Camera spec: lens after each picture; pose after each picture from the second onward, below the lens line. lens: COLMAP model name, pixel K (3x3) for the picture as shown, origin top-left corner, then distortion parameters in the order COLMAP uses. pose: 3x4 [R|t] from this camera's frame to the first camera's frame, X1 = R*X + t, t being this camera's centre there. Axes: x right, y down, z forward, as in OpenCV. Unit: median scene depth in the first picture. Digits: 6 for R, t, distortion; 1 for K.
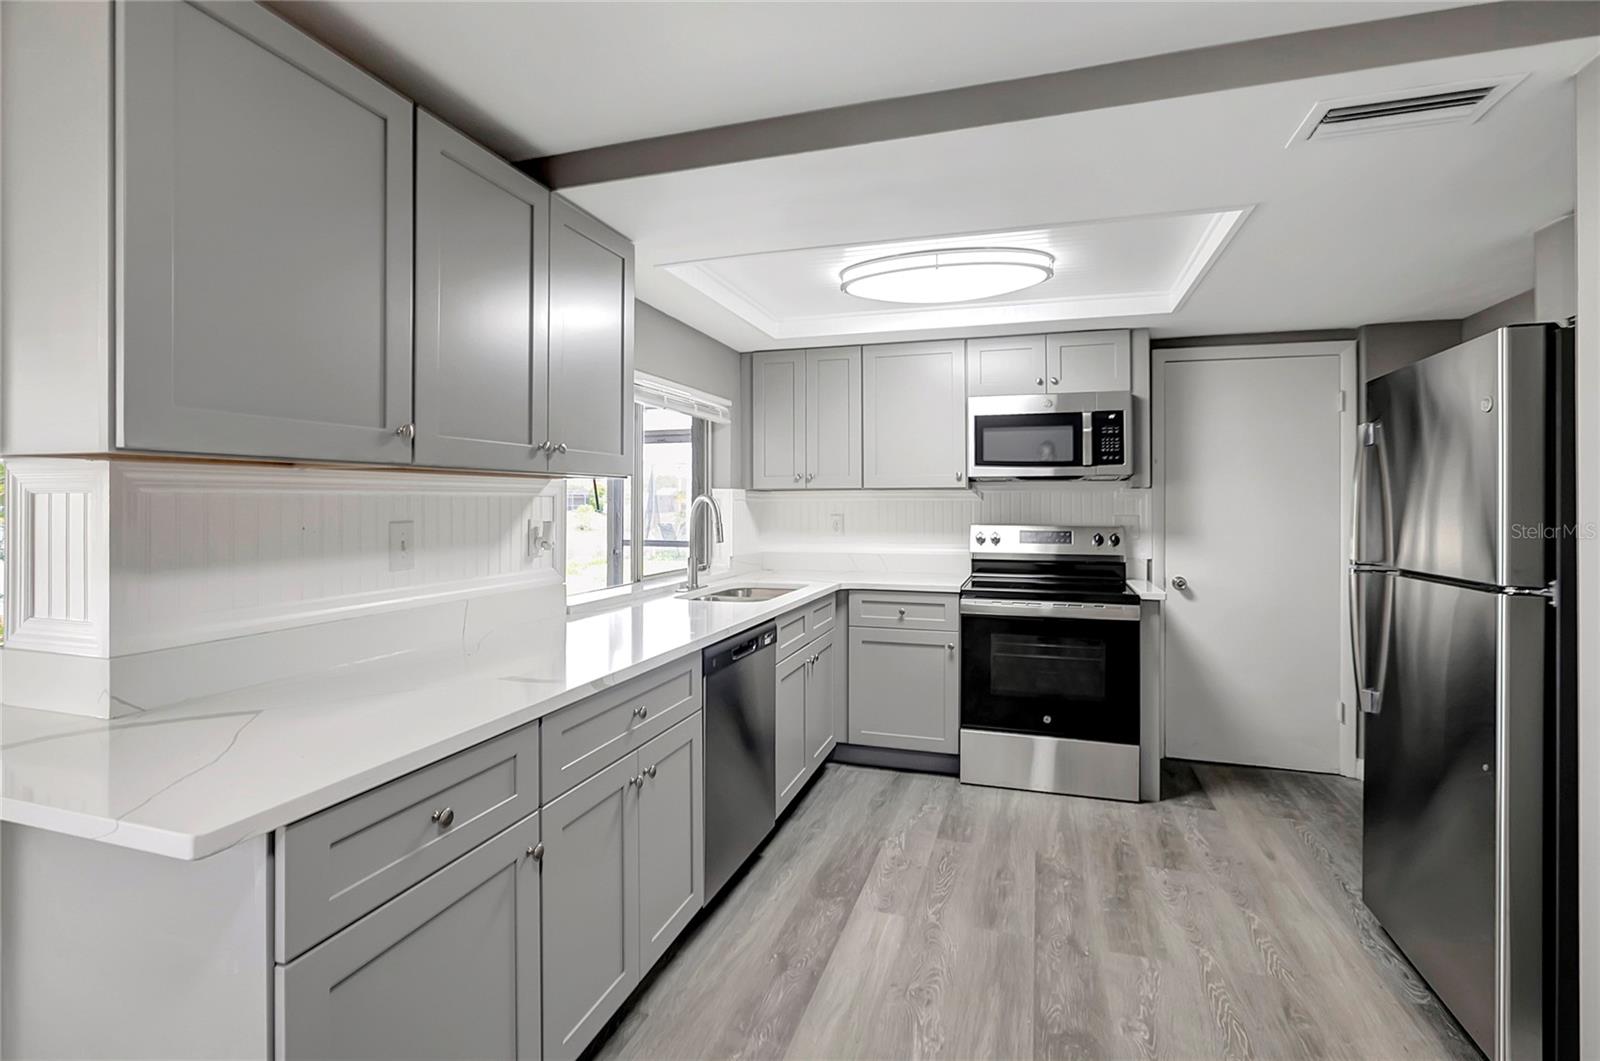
lens RADIAL K [[727.4, 0, 804.0], [0, 727.4, 506.0], [0, 0, 1]] dist [-0.019060, 0.007389]
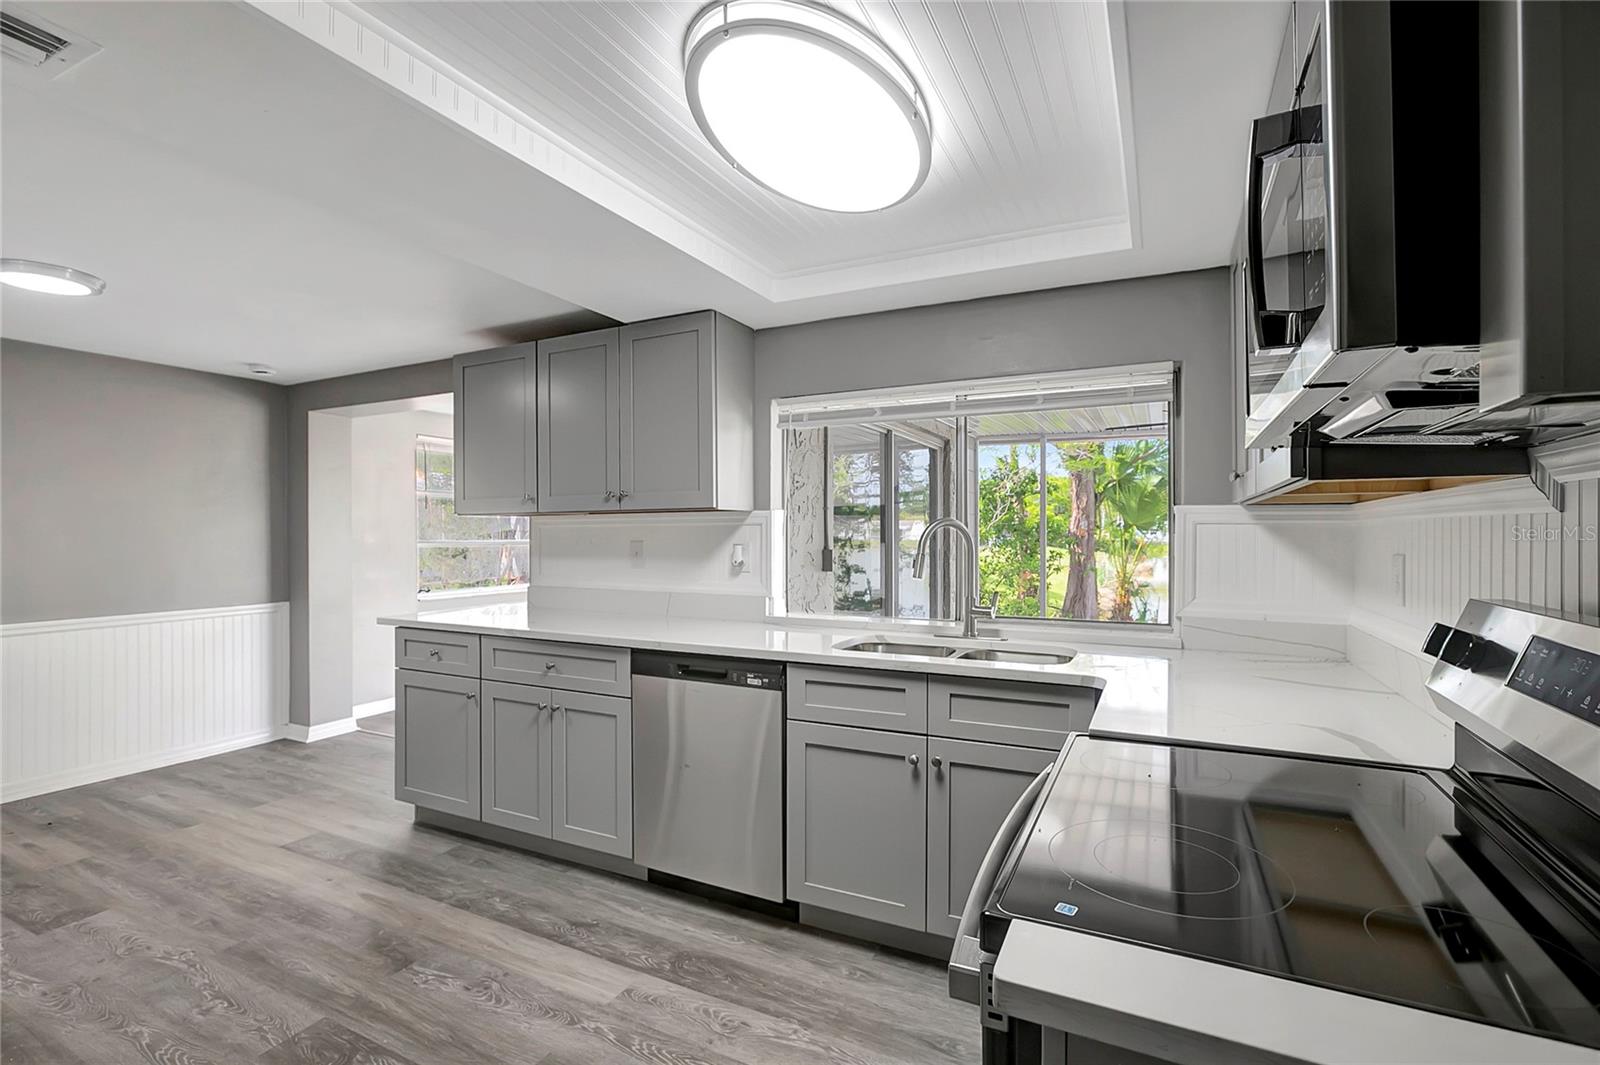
lens RADIAL K [[727.4, 0, 781.8], [0, 727.4, 547.3], [0, 0, 1]] dist [-0.019060, 0.007389]
pose [[-0.143623, 0.014607, -0.989525, 0.812112], [-0.007068, 0.999850, 0.015785, 0.003312], [0.989607, 0.009261, -0.143498, 1.125418]]
